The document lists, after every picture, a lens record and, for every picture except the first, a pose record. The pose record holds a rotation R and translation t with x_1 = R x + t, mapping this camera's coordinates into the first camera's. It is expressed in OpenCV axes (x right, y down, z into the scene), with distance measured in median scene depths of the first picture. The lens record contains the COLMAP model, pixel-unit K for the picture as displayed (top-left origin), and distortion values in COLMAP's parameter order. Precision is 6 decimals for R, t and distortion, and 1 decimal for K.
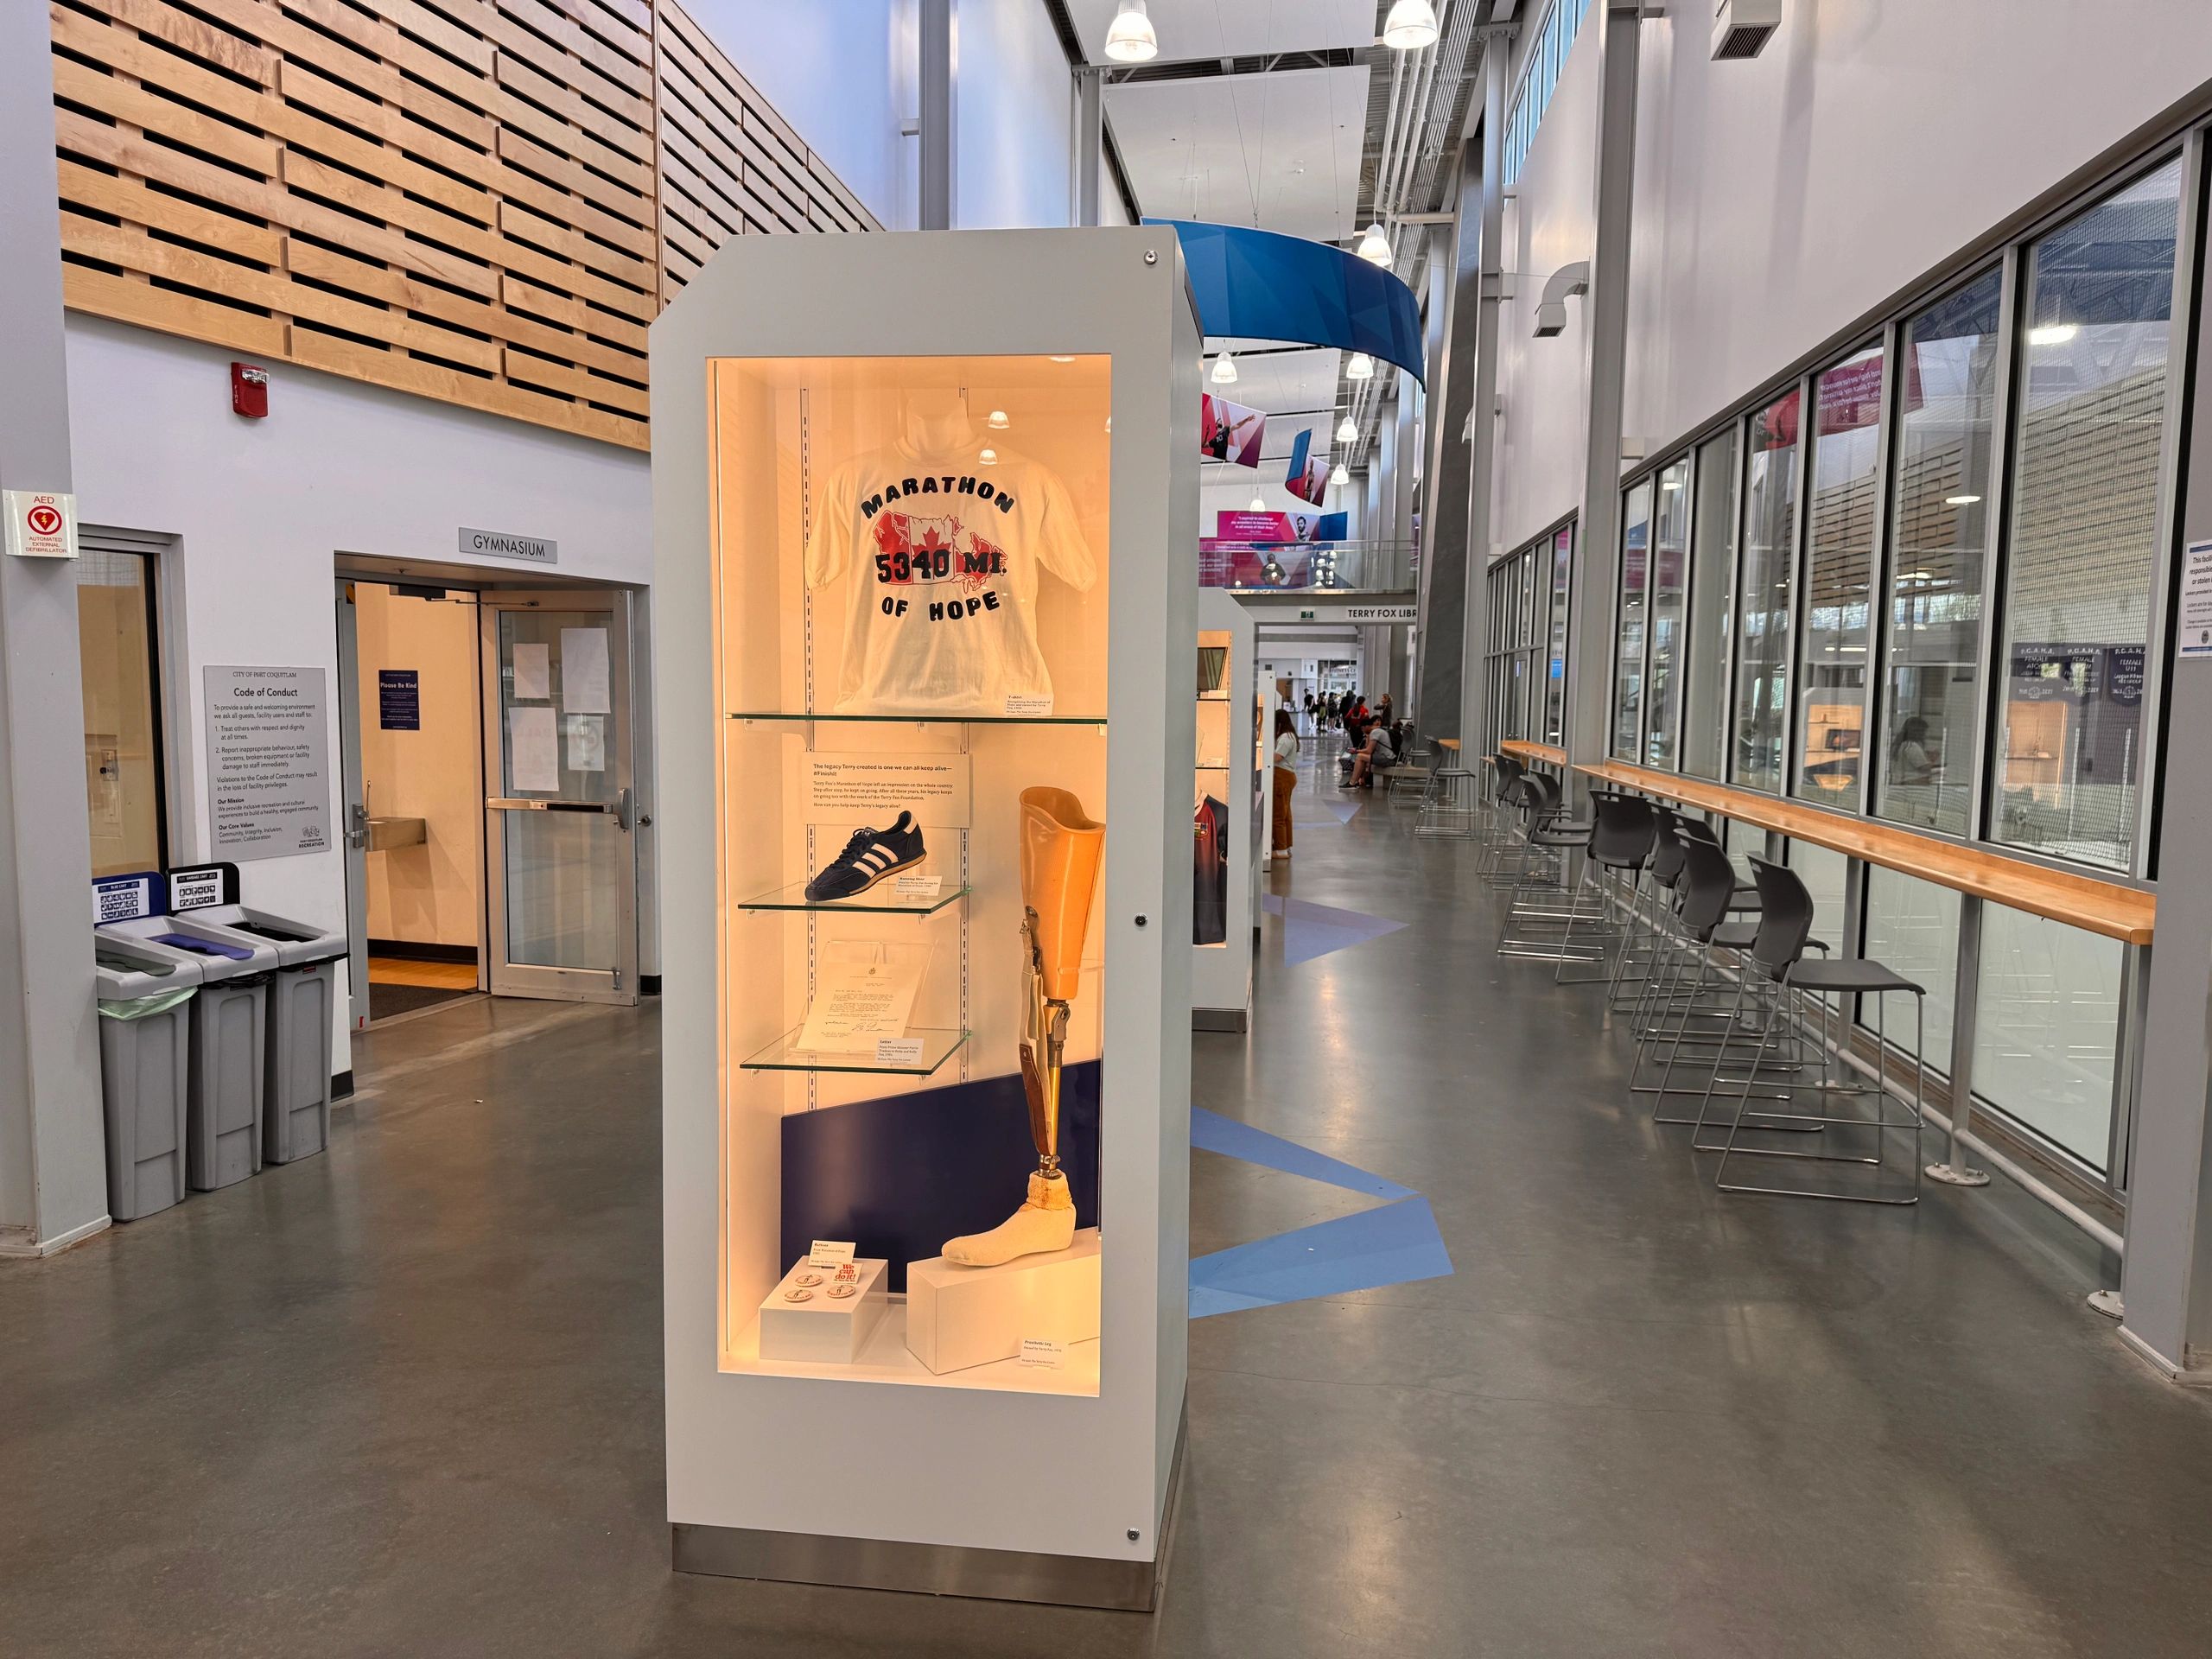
lens RADIAL K [[1564.2, 0, 1106.0], [0, 1564.2, 829.5], [0, 0, 1]] dist [0.048033, -0.078319]
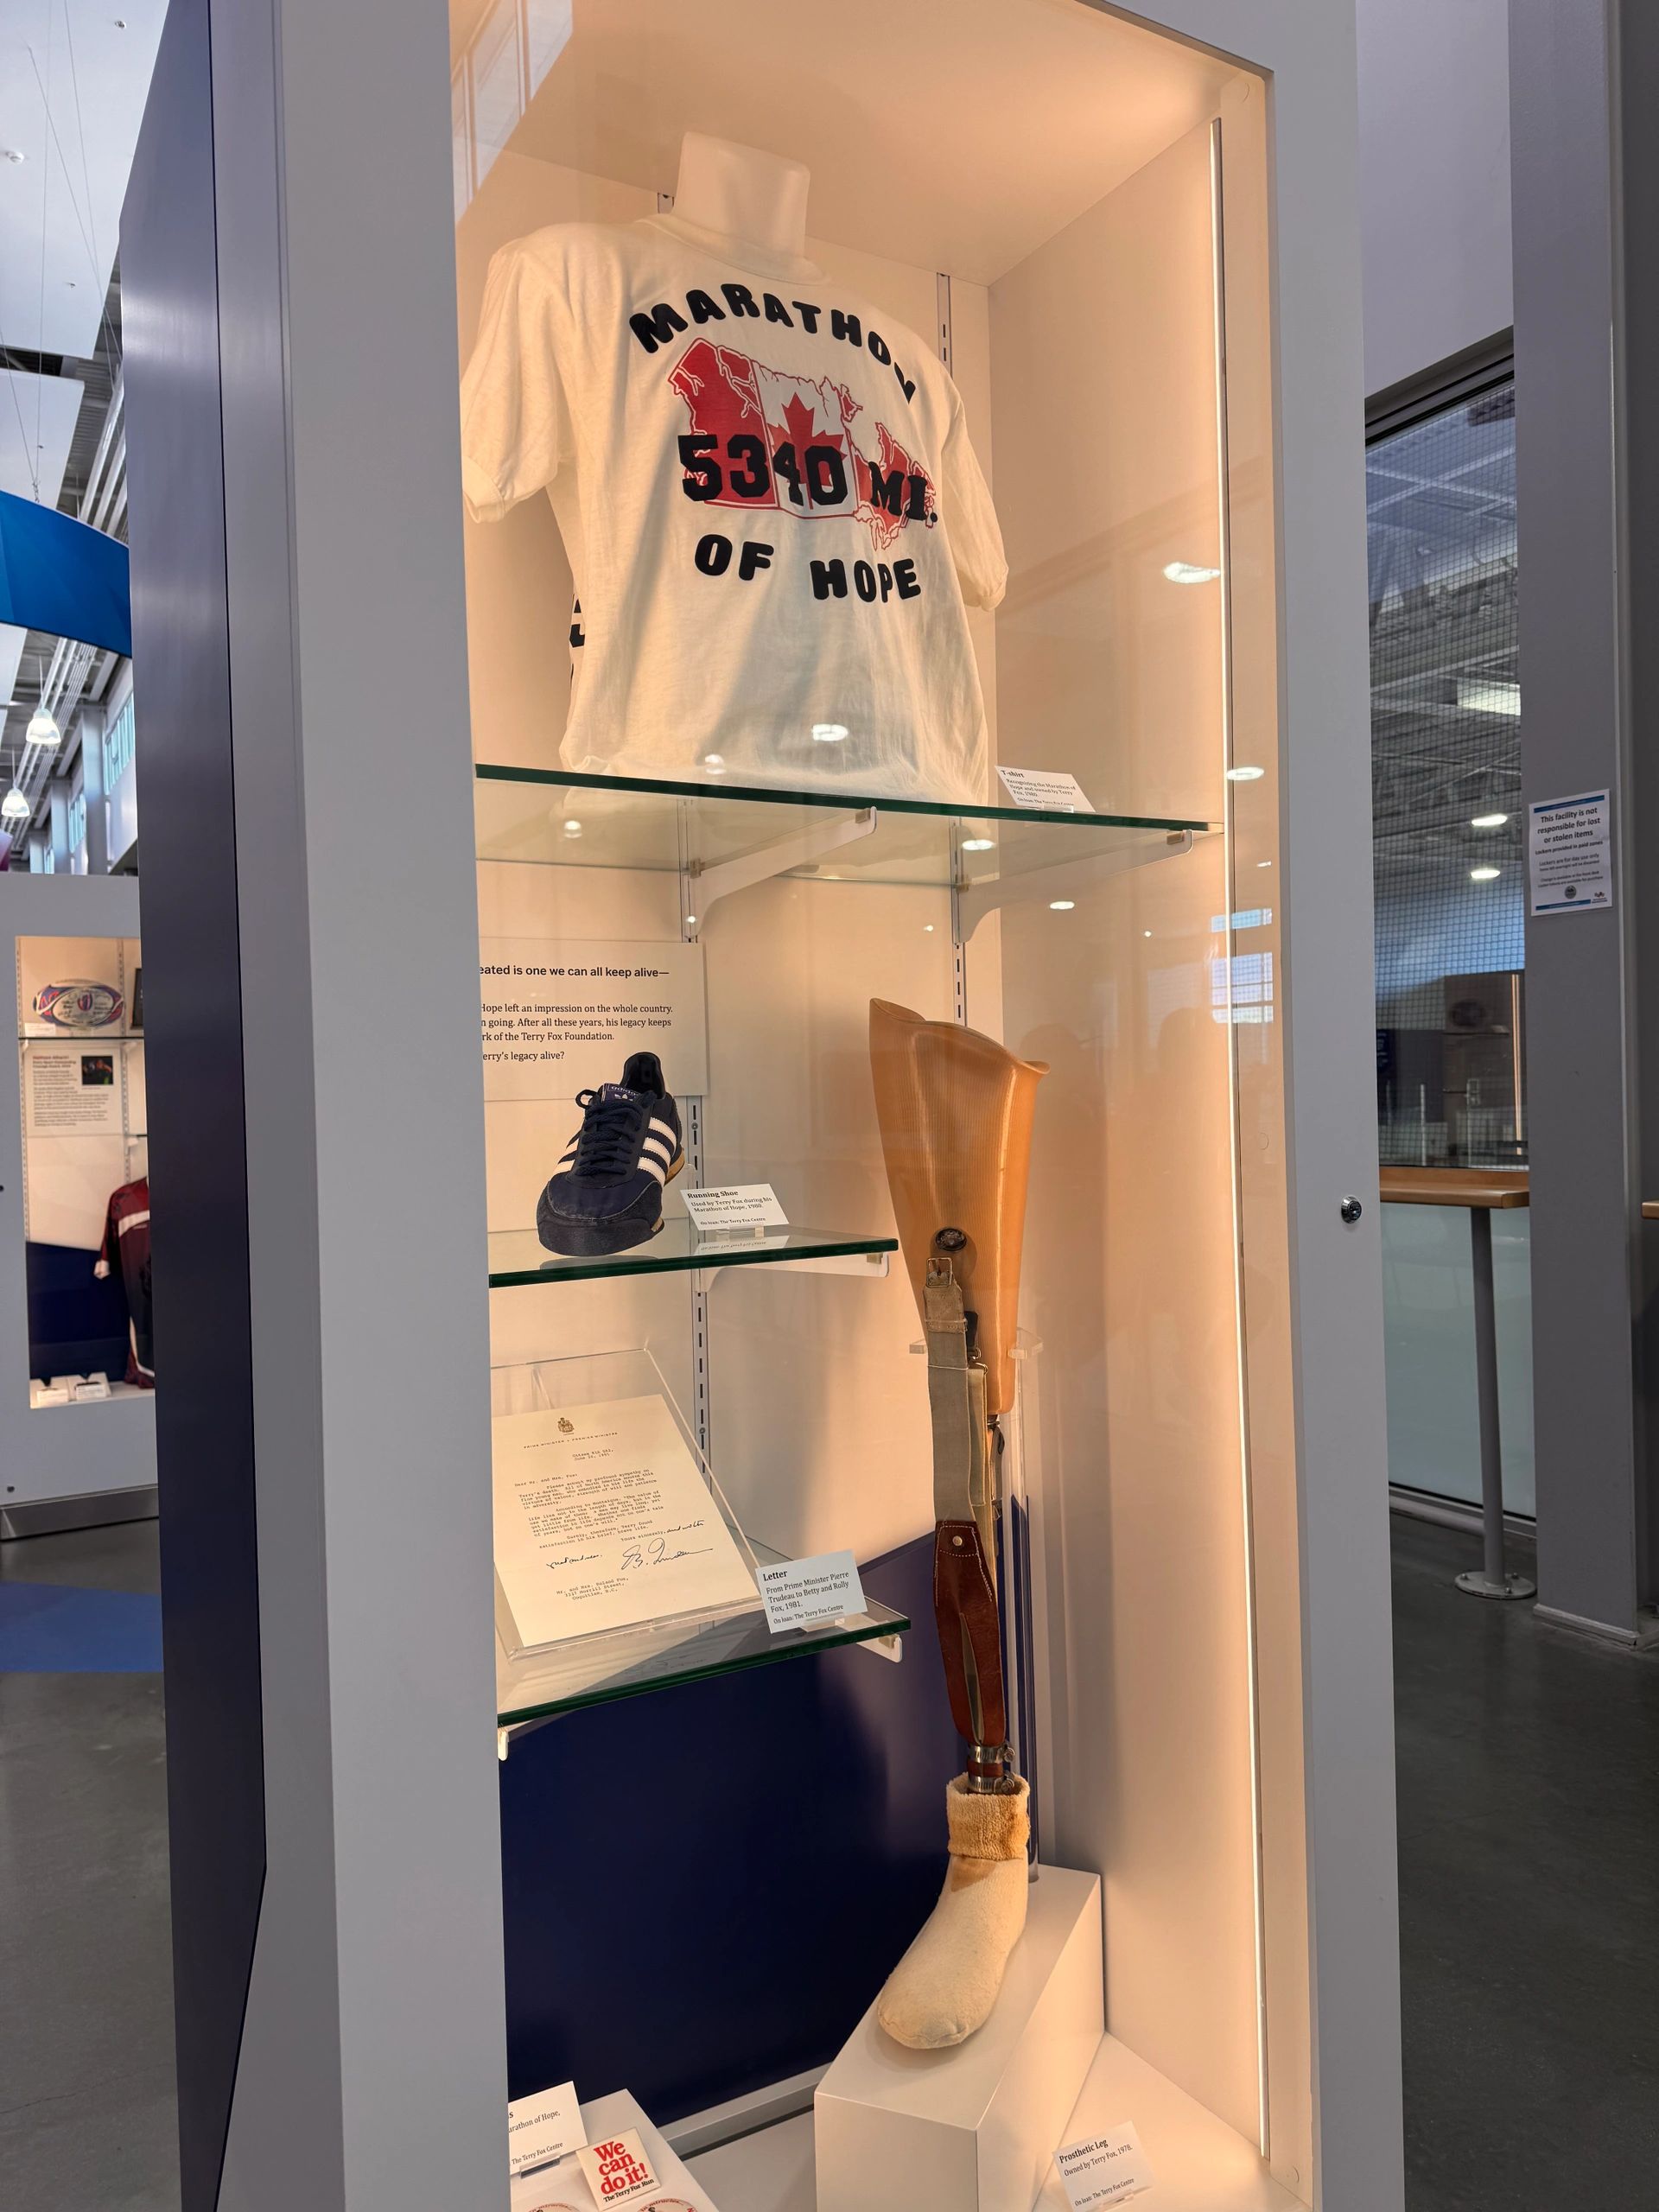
lens RADIAL K [[1589.2, 0, 831.2], [0, 1589.2, 1153.2], [0, 0, 1]] dist [0.003206, -0.121357]
pose [[0.790123, -0.056244, 0.610362, -0.390039], [0.091868, 0.995400, -0.027201, 0.035539], [-0.606024, 0.077565, 0.791655, 0.652097]]
